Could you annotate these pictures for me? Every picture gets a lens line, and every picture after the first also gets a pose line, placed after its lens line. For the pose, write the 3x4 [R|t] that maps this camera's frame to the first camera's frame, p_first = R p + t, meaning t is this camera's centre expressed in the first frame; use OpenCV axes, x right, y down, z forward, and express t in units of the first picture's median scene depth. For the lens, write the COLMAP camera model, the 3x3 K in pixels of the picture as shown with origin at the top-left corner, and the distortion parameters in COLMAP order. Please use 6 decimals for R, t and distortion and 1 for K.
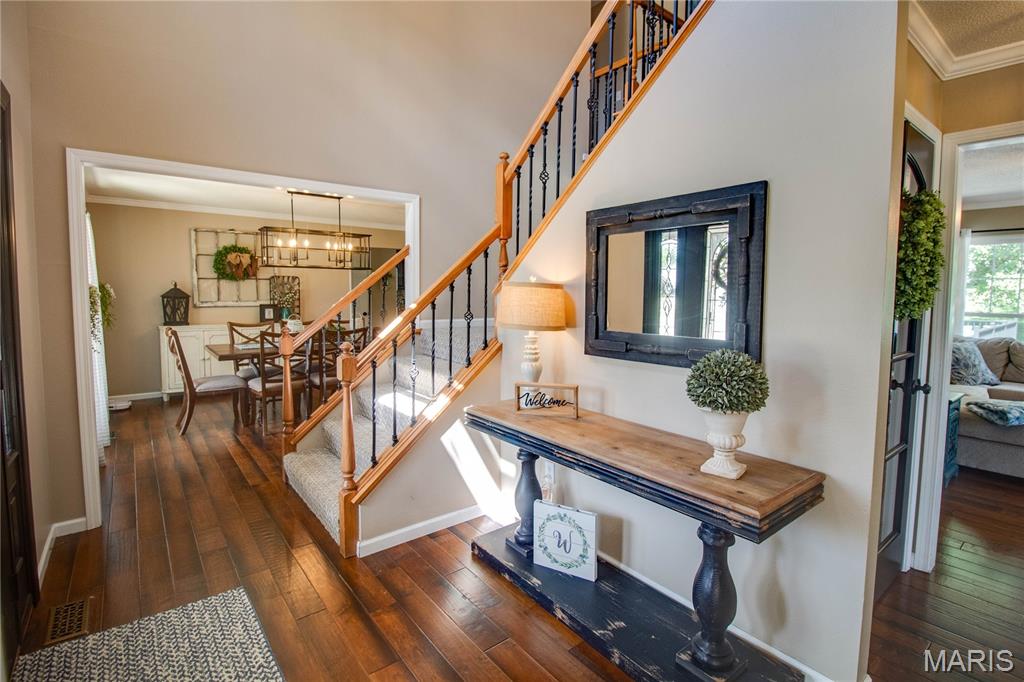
lens RADIAL K [[487.9, 0, 509.7], [0, 487.9, 325.4], [0, 0, 1]] dist [-0.010376, -0.001543]
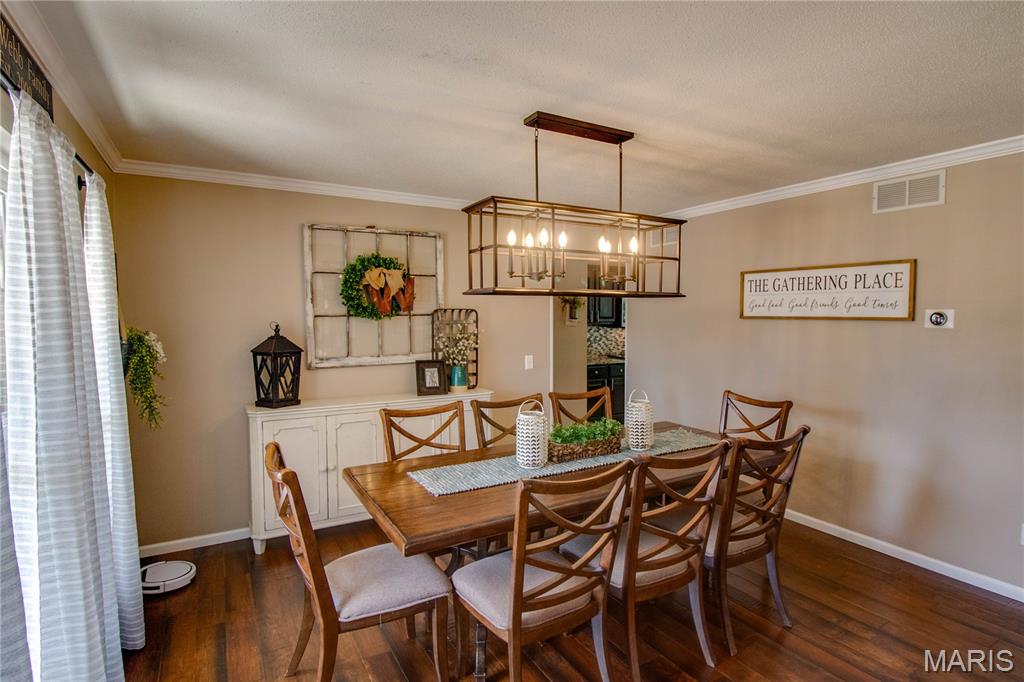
lens RADIAL K [[523.2, 0, 525.0], [0, 523.2, 342.2], [0, 0, 1]] dist [-0.003500, -0.001068]
pose [[0.991586, -0.001842, -0.129433, -0.332324], [0.000063, 0.999906, -0.013743, -0.059378], [0.129446, 0.013619, 0.991493, 0.450110]]
